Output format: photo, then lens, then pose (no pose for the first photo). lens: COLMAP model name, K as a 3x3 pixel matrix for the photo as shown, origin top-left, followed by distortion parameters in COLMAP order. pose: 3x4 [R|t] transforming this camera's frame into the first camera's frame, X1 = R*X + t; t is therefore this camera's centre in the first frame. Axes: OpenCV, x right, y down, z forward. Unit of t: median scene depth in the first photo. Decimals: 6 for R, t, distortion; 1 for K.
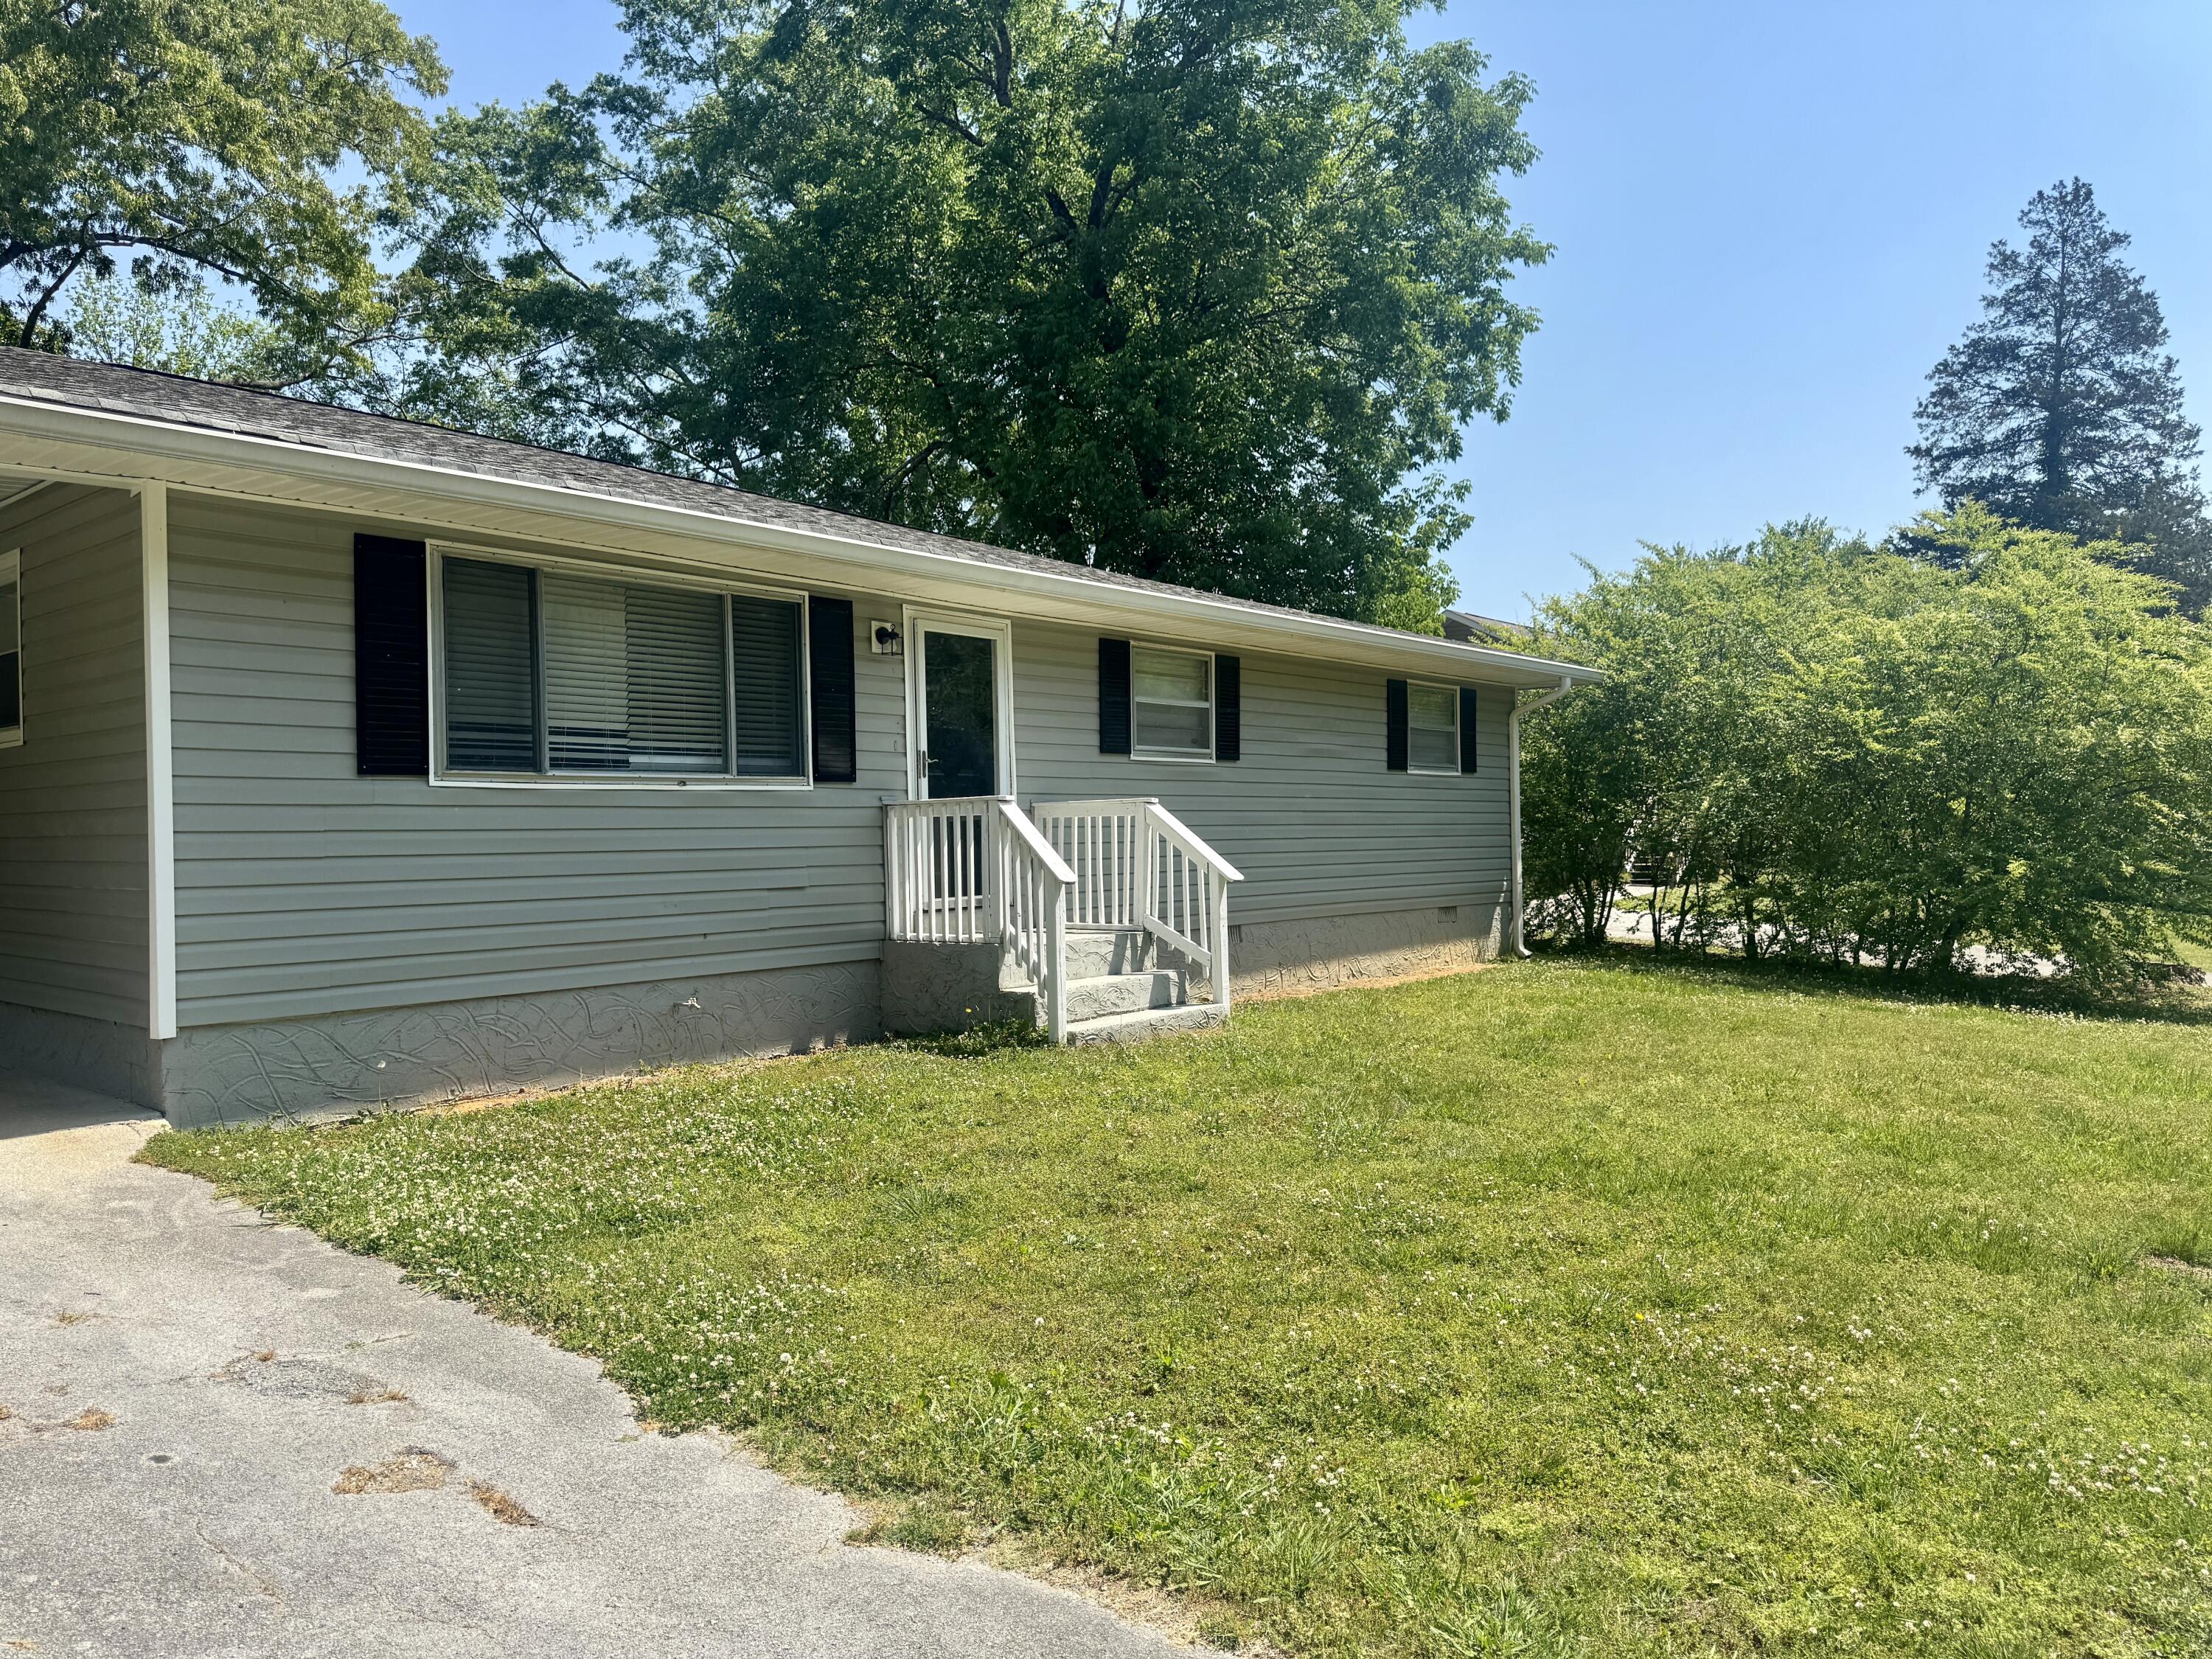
lens RADIAL K [[1532.8, 0, 1075.9], [0, 1532.8, 835.2], [0, 0, 1]] dist [0.049659, -0.055583]
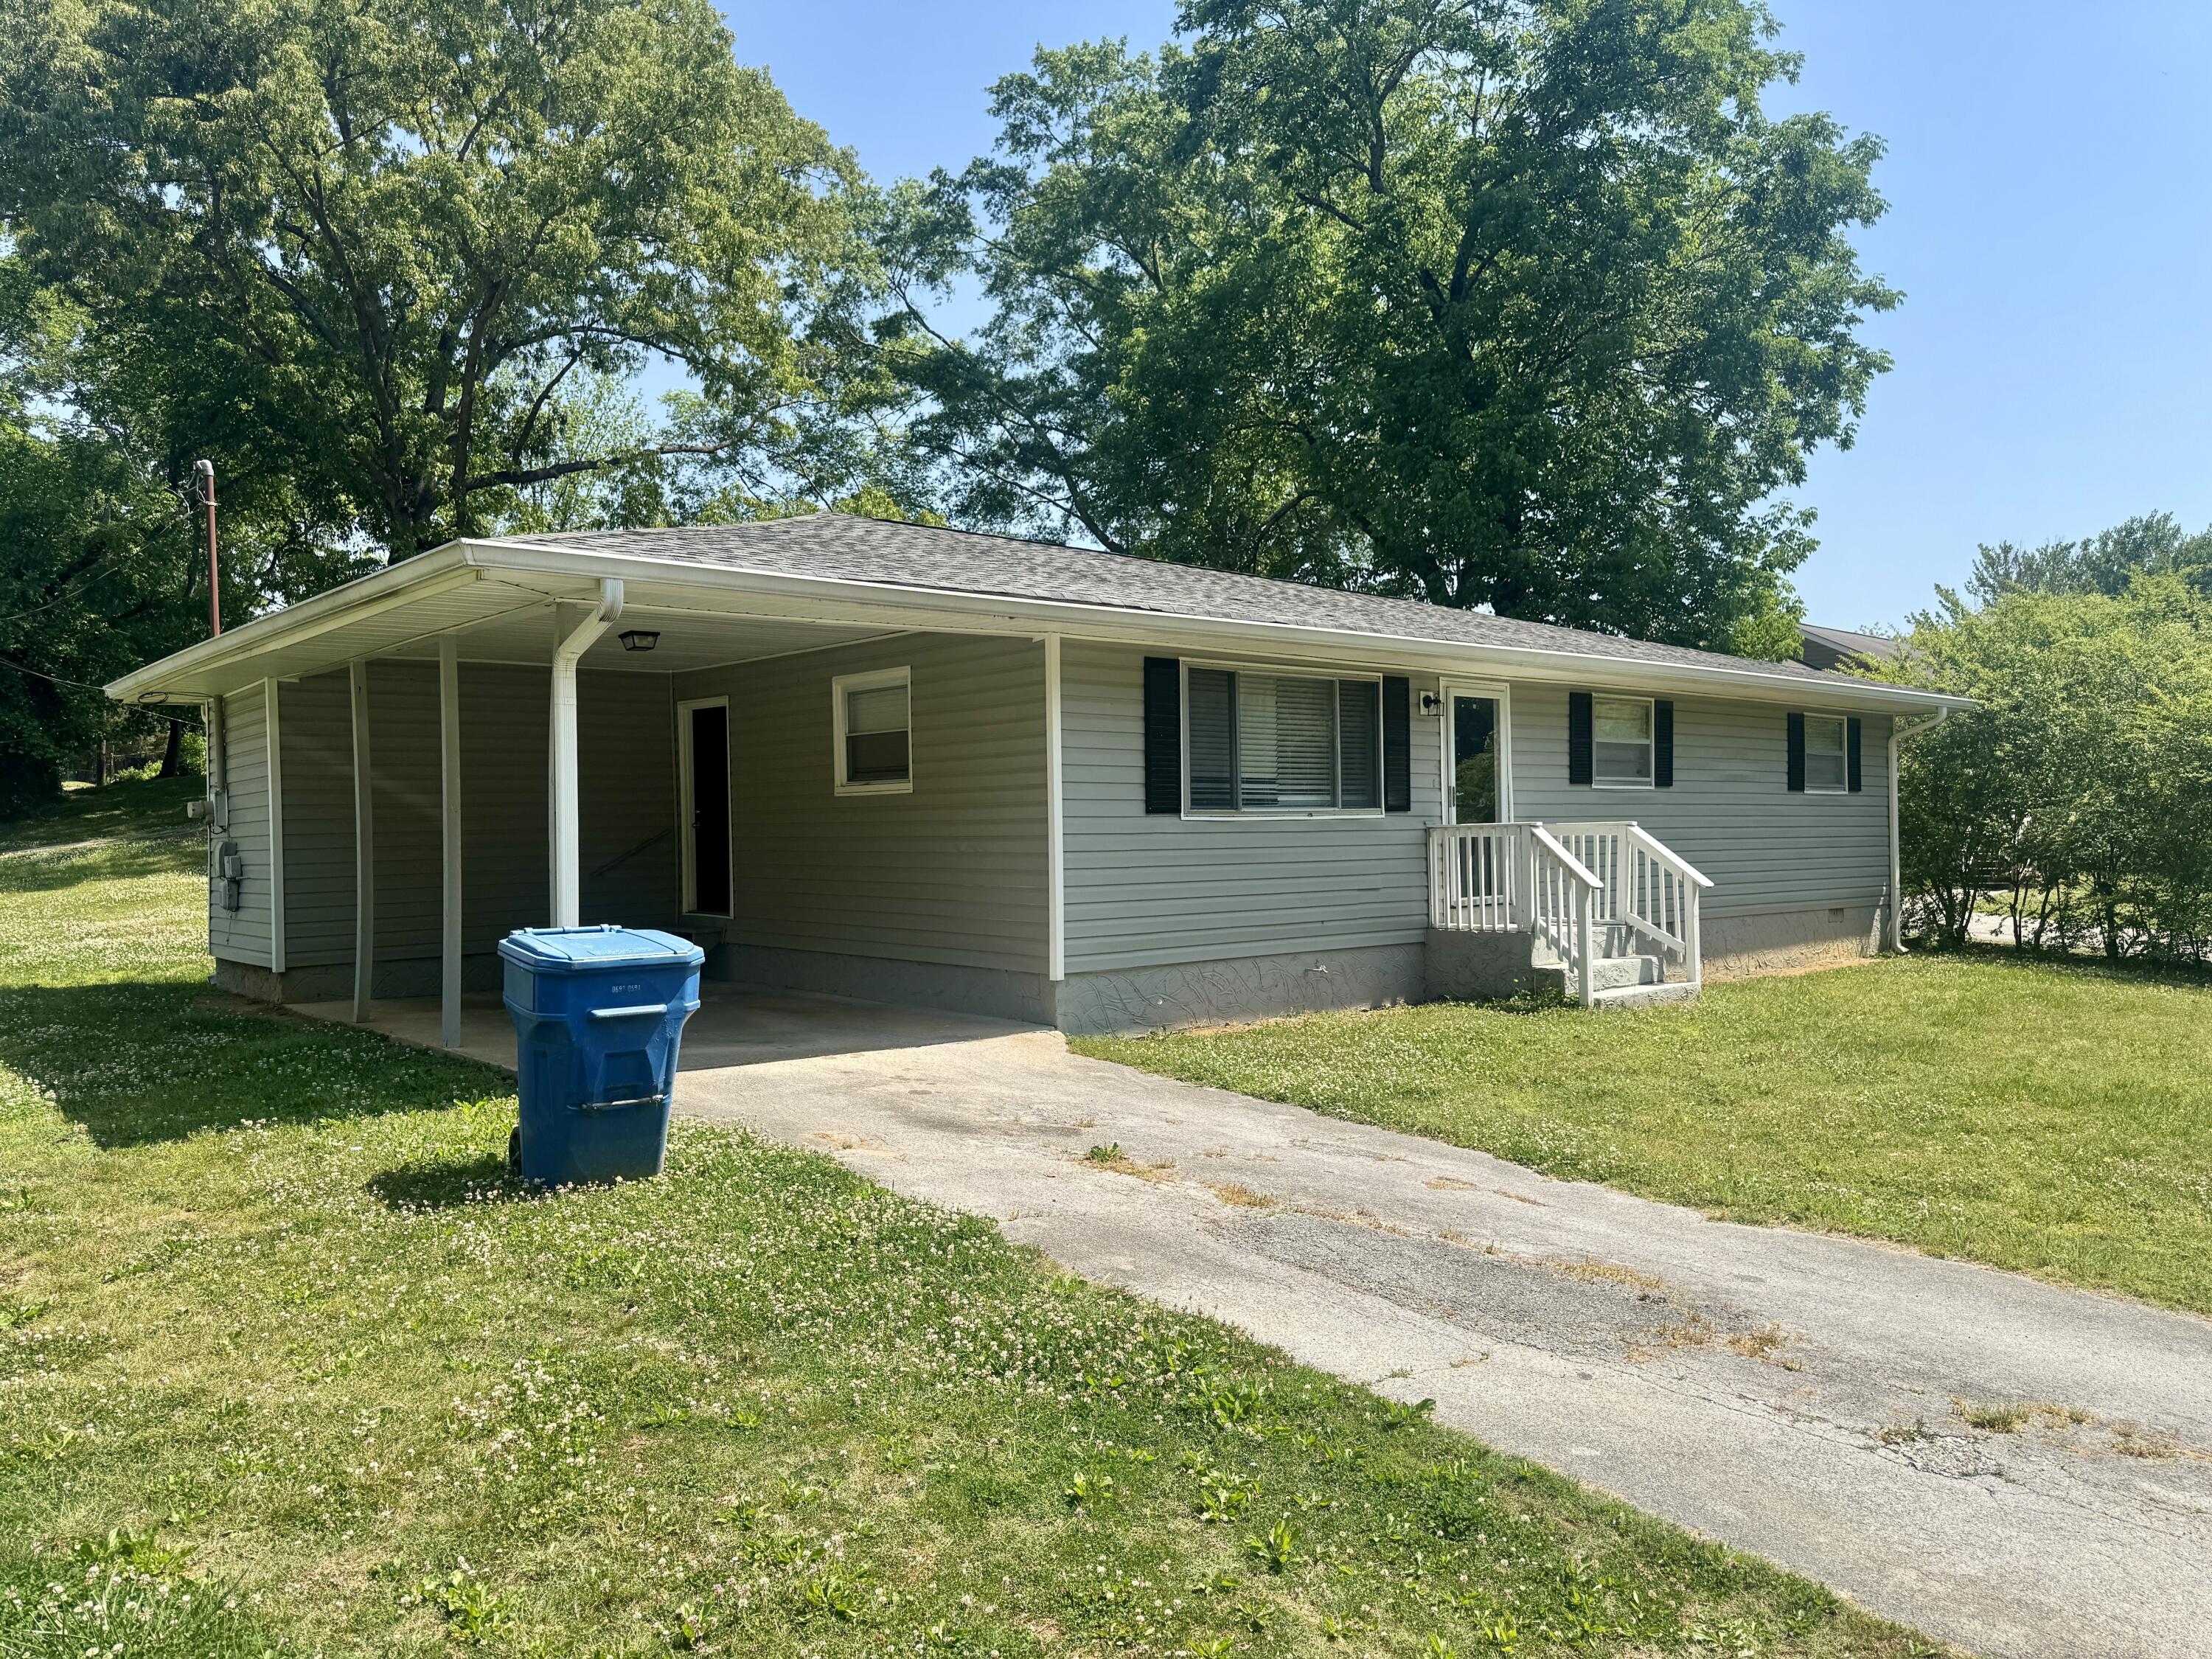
lens RADIAL K [[1532.8, 0, 1087.0], [0, 1532.8, 833.5], [0, 0, 1]] dist [0.049659, -0.055583]
pose [[0.988121, 0.003096, -0.153646, -0.088240], [-0.002880, 0.999995, 0.001633, -0.006627], [0.153650, -0.001172, 0.988125, -0.154137]]
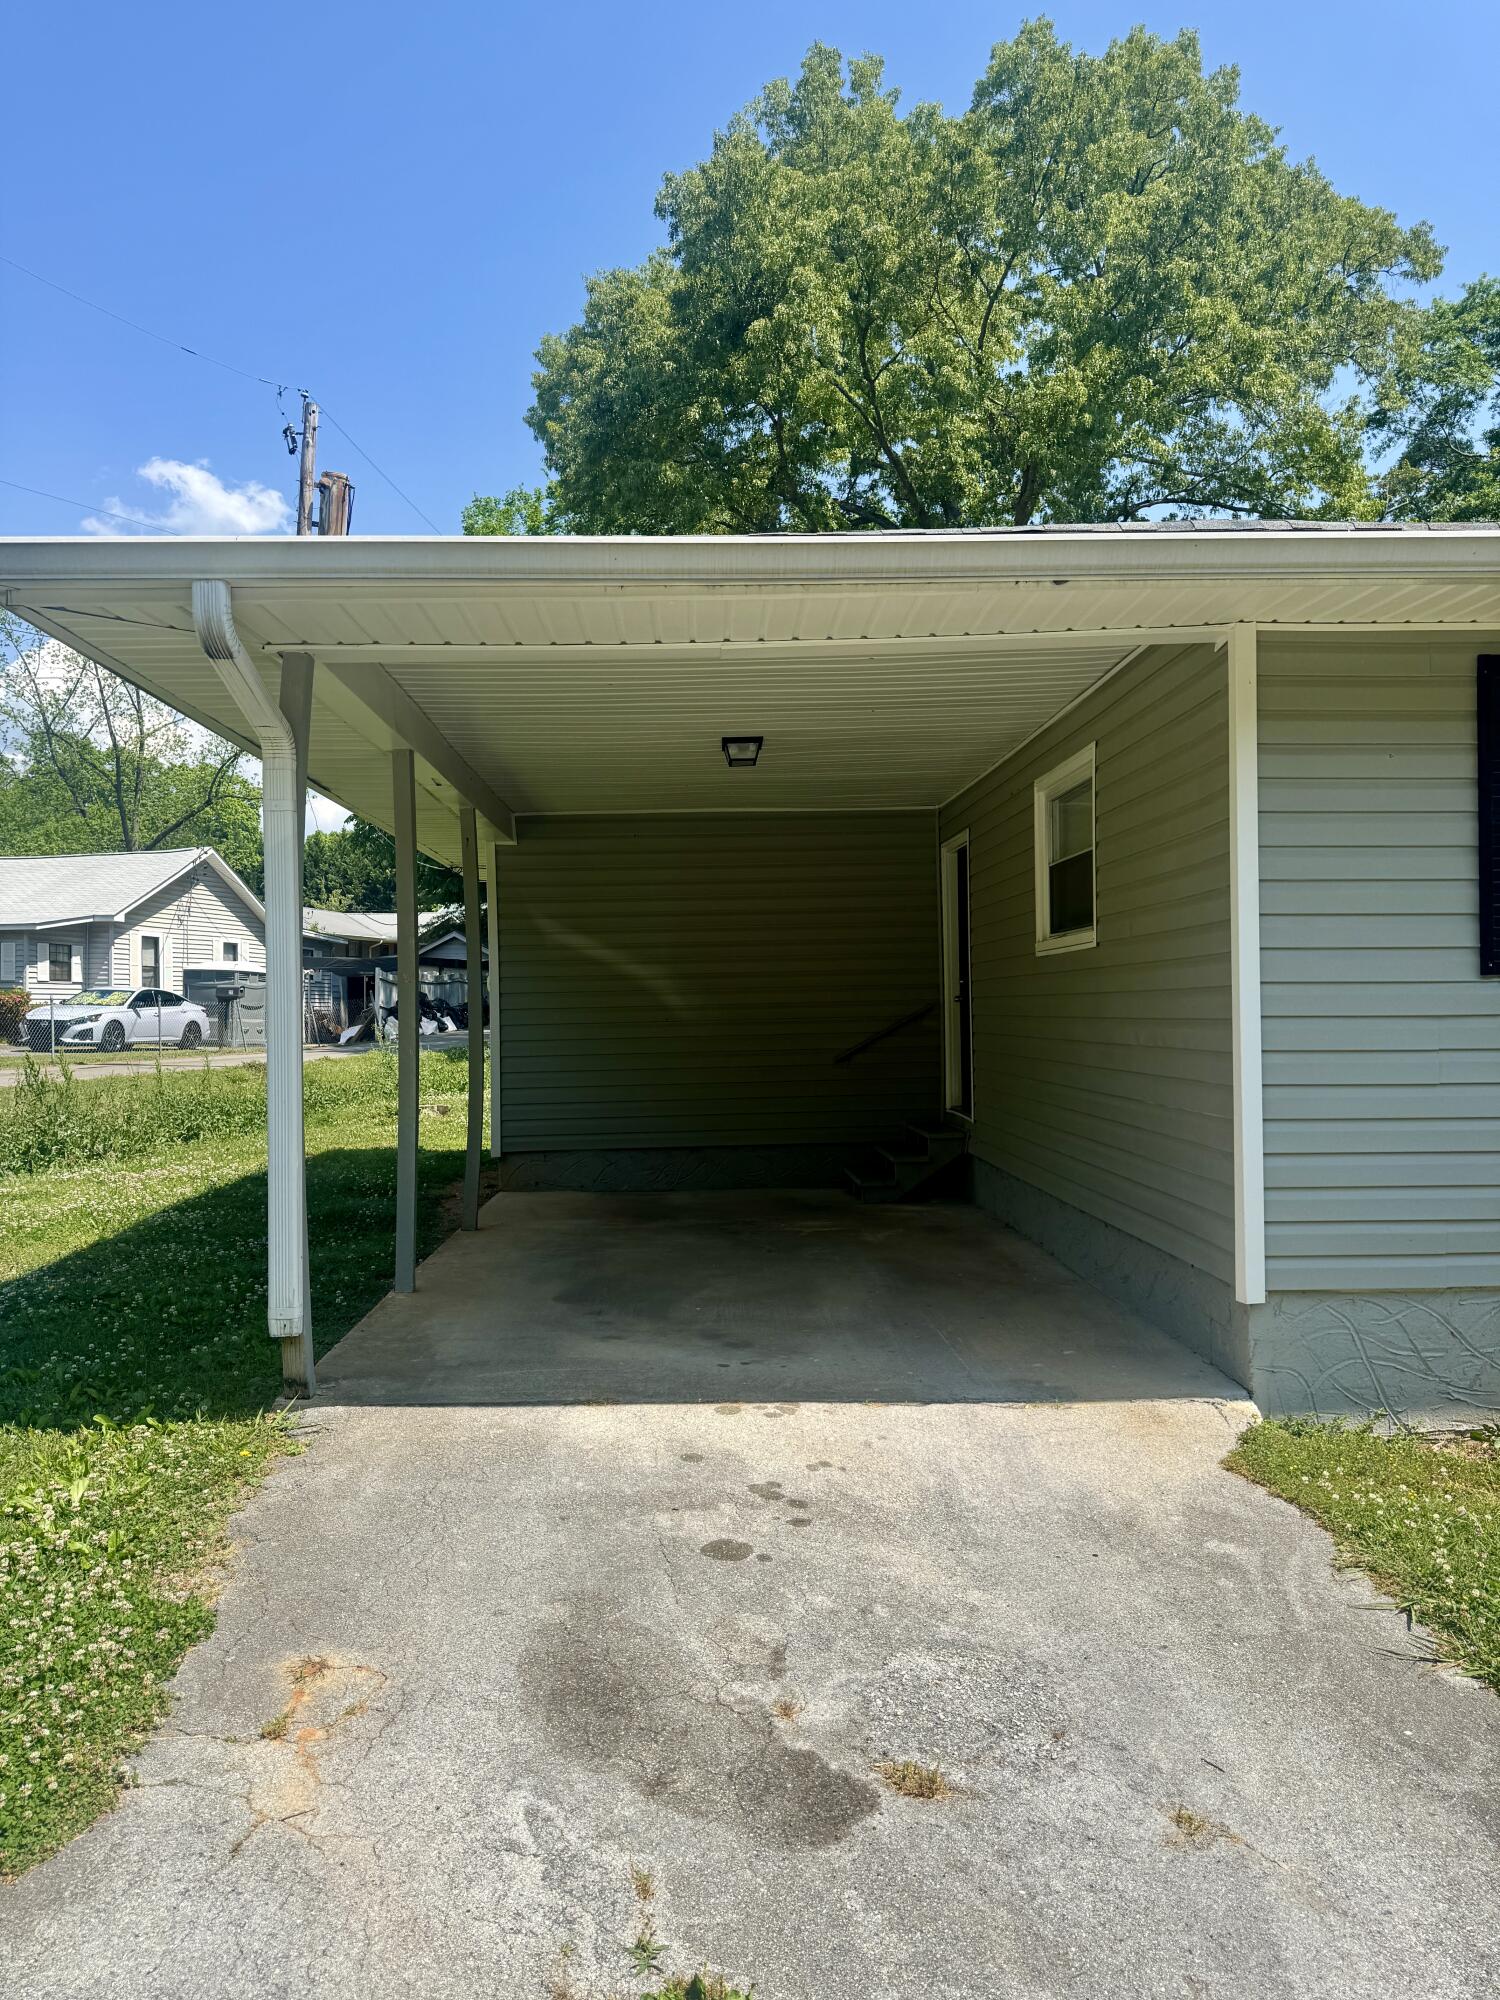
lens RADIAL K [[1385.9, 0, 783.4], [0, 1385.9, 997.3], [0, 0, 1]] dist [0.049659, -0.055583]
pose [[0.693156, 0.000427, -0.720787, -0.063967], [-0.002061, 0.999997, -0.001390, -0.008194], [0.720784, 0.002449, 0.693155, 0.086652]]
